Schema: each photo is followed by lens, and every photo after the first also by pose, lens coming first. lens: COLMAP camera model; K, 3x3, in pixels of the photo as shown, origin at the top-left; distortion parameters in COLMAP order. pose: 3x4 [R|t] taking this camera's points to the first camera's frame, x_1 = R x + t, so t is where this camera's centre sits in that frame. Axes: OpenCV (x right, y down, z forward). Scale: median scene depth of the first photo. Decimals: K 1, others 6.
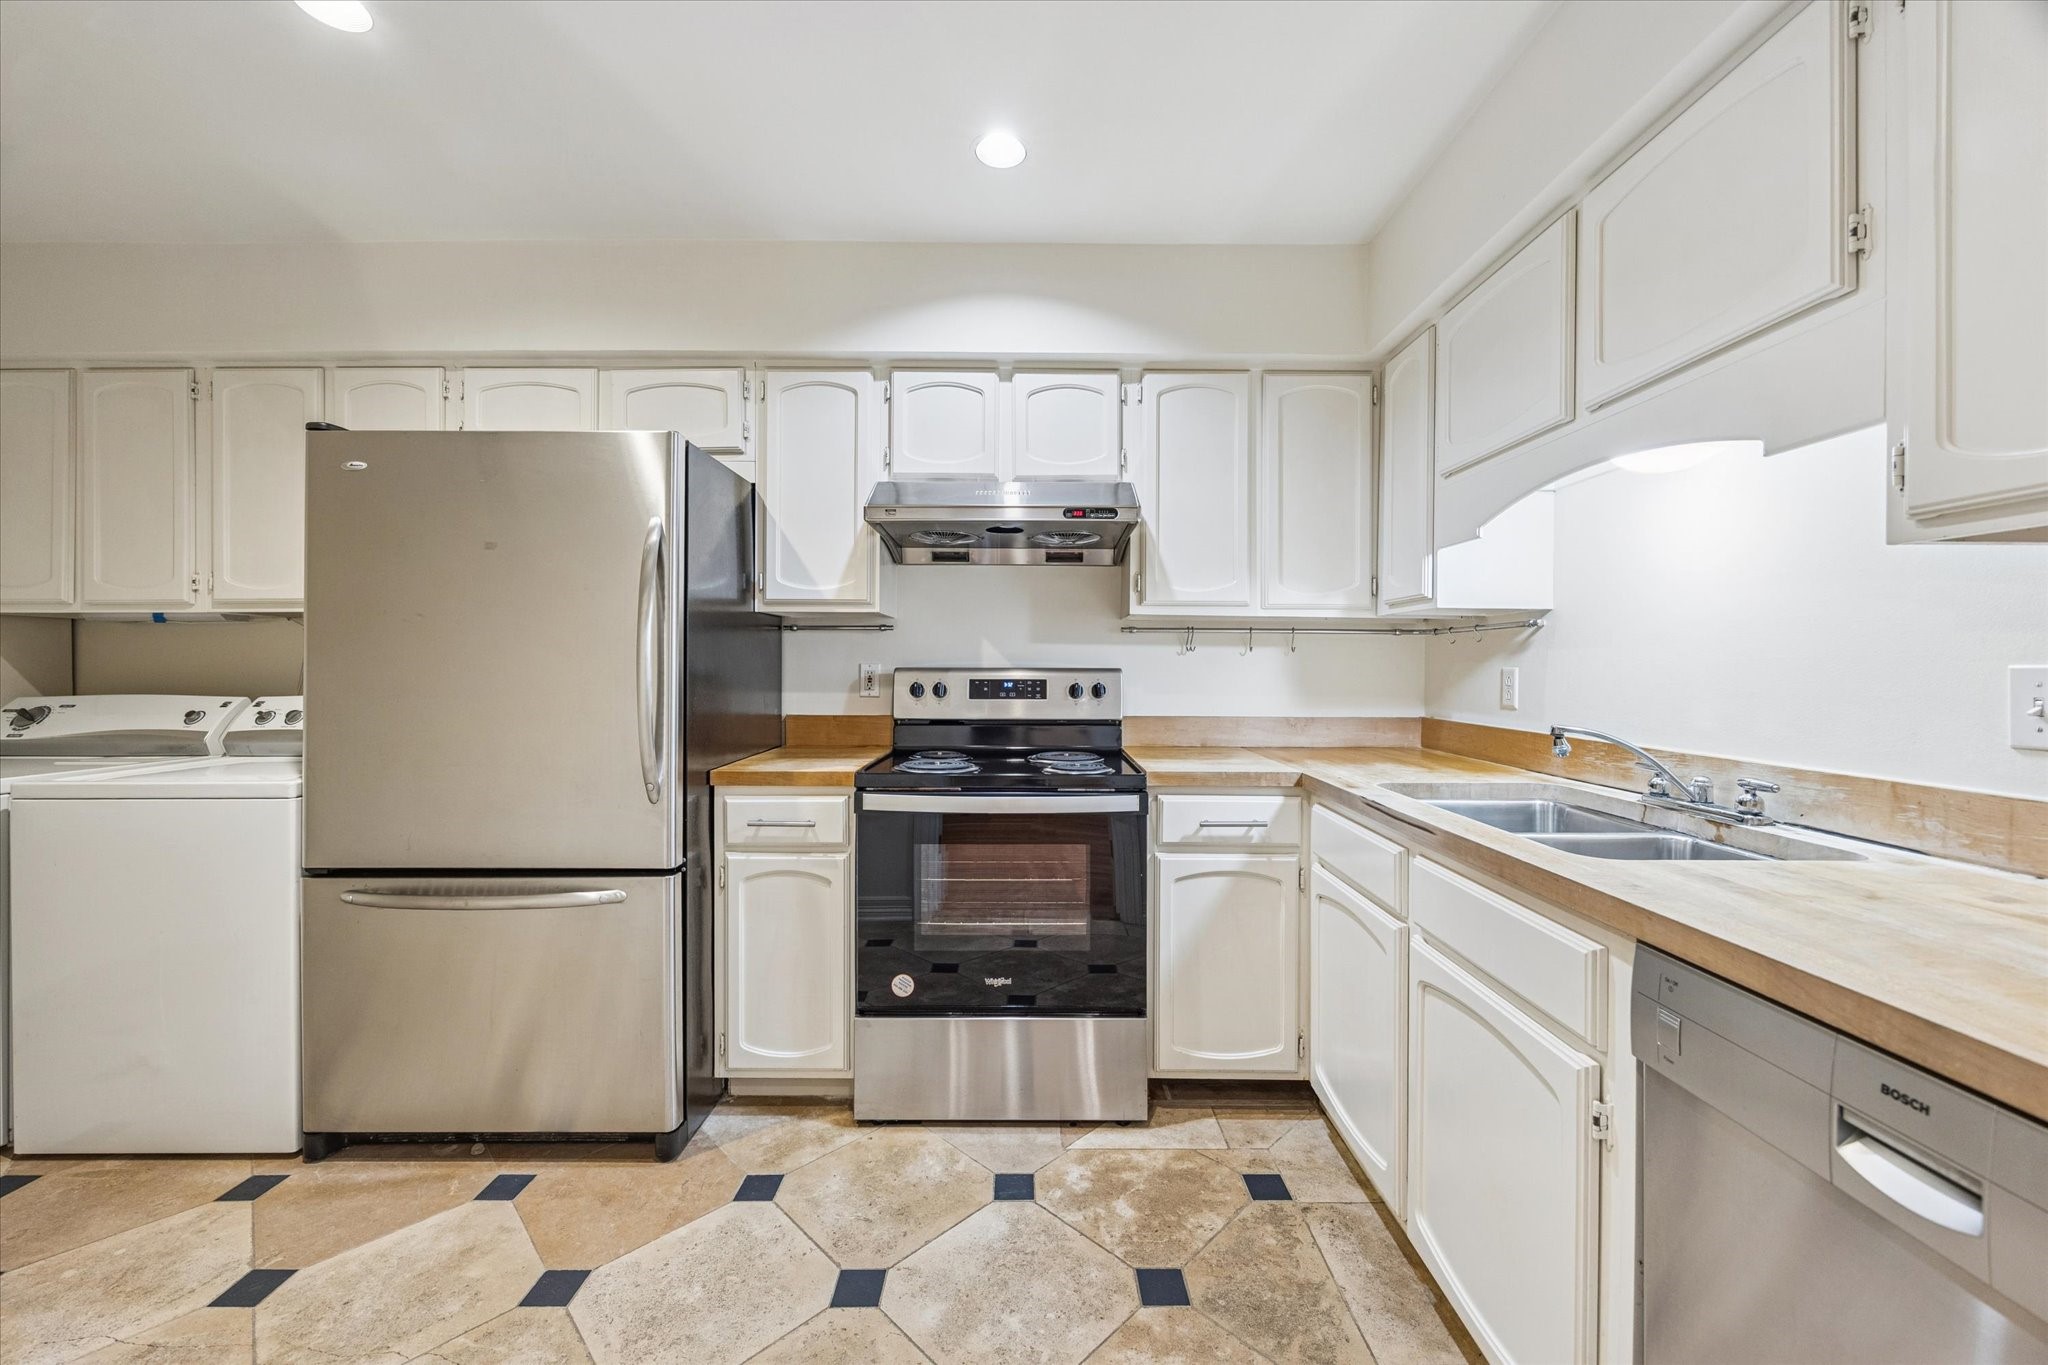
lens RADIAL K [[753.0, 0, 1035.1], [0, 753.0, 672.9], [0, 0, 1]] dist [-0.013511, 0.000066]
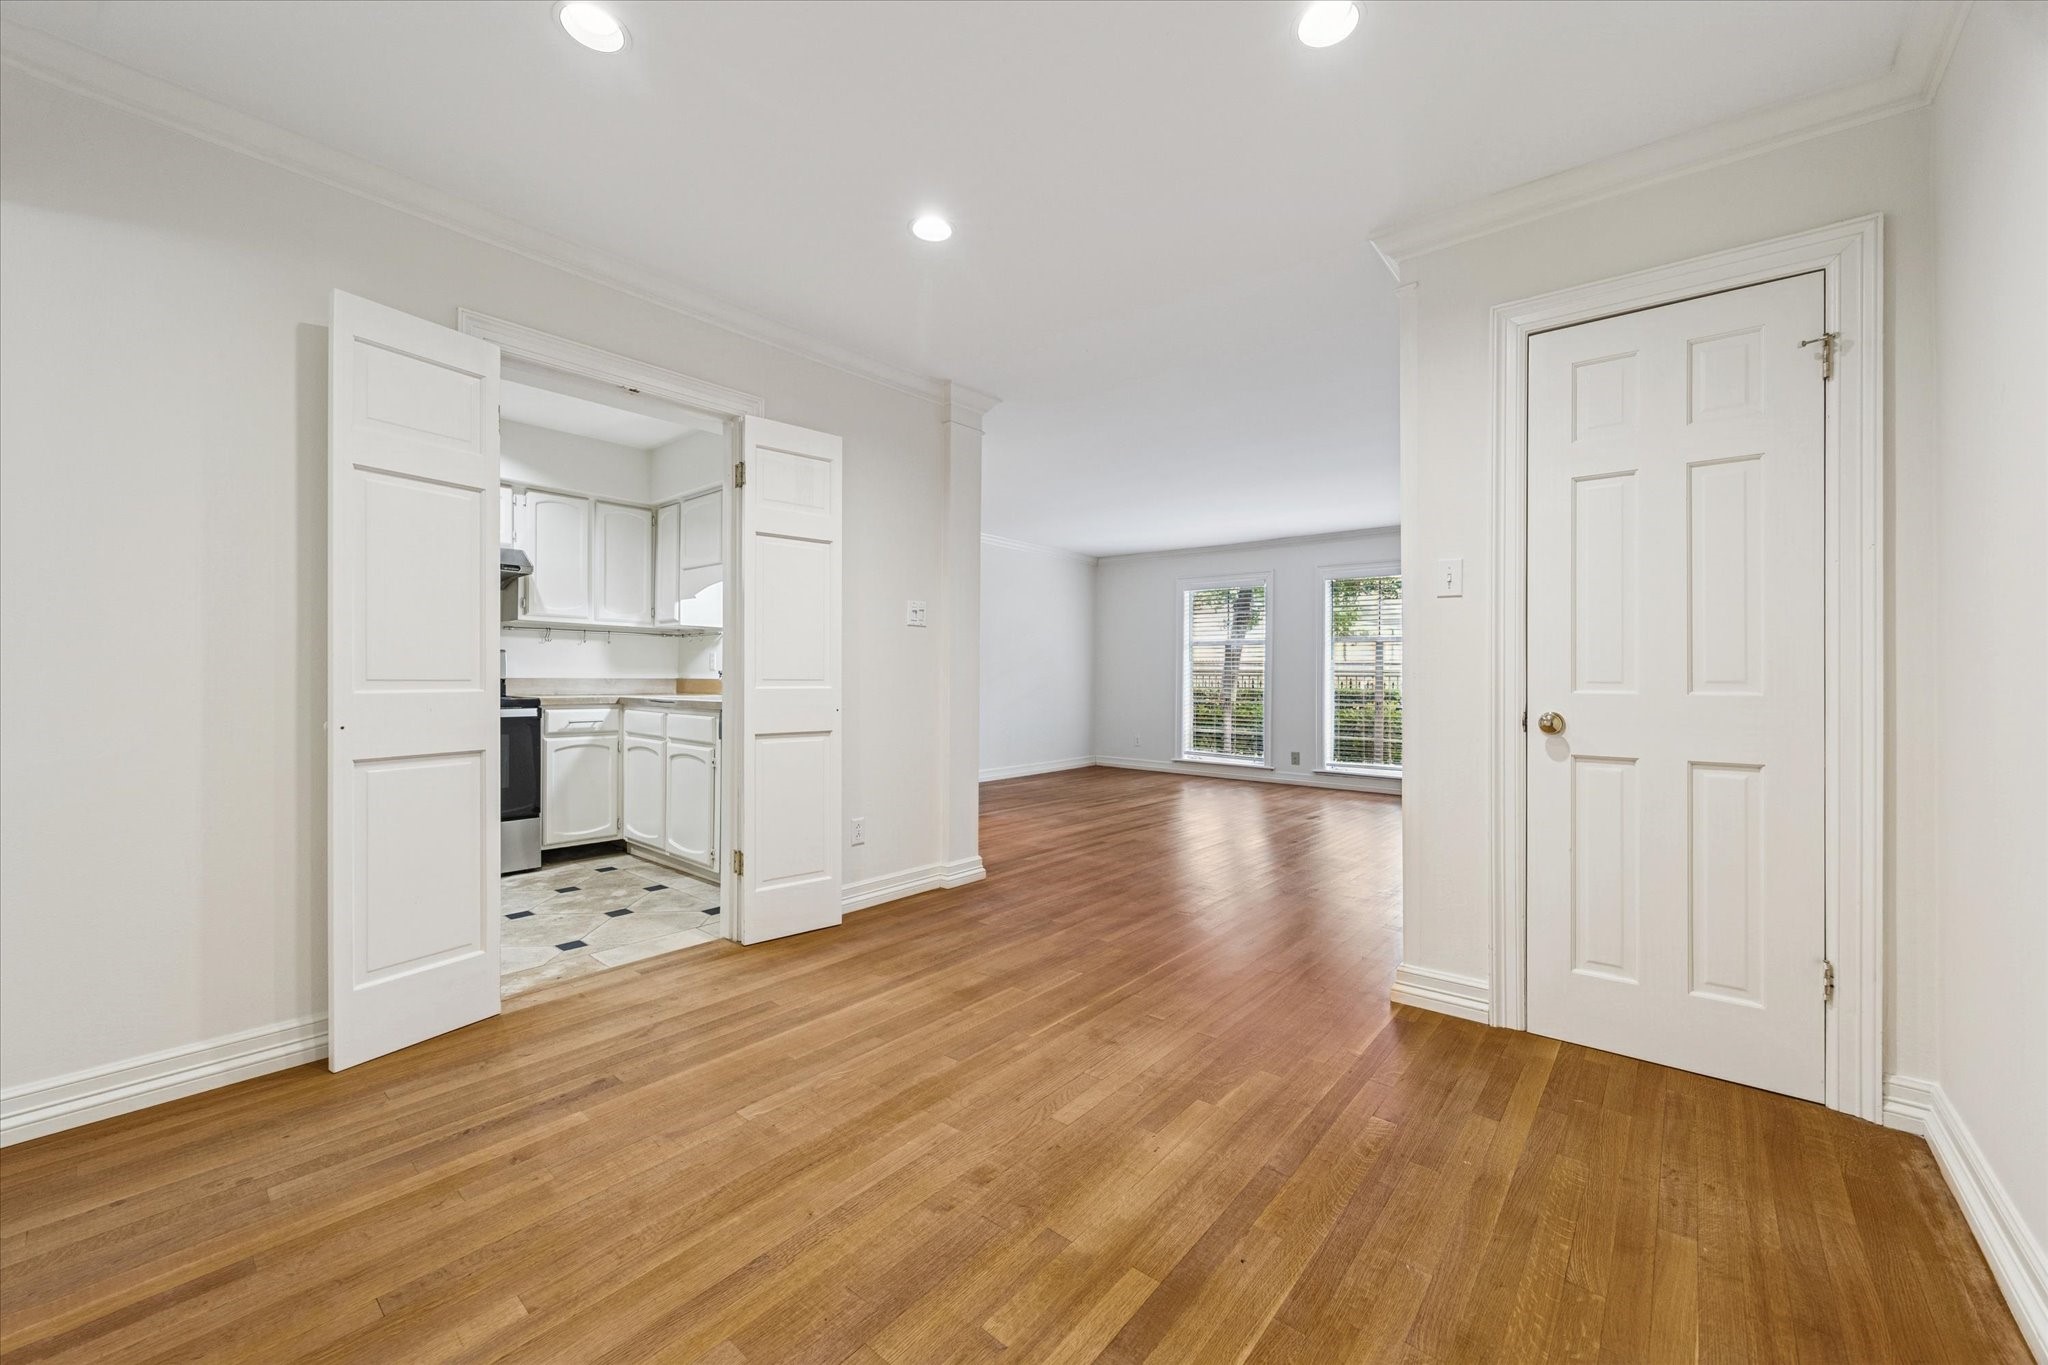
lens RADIAL K [[753.0, 0, 1035.1], [0, 753.0, 672.9], [0, 0, 1]] dist [-0.013511, 0.000066]
pose [[0.624858, 0.003108, 0.780732, -0.513275], [0.004272, 0.999963, -0.007400, 0.071897], [-0.780726, 0.007959, 0.624822, -1.134020]]
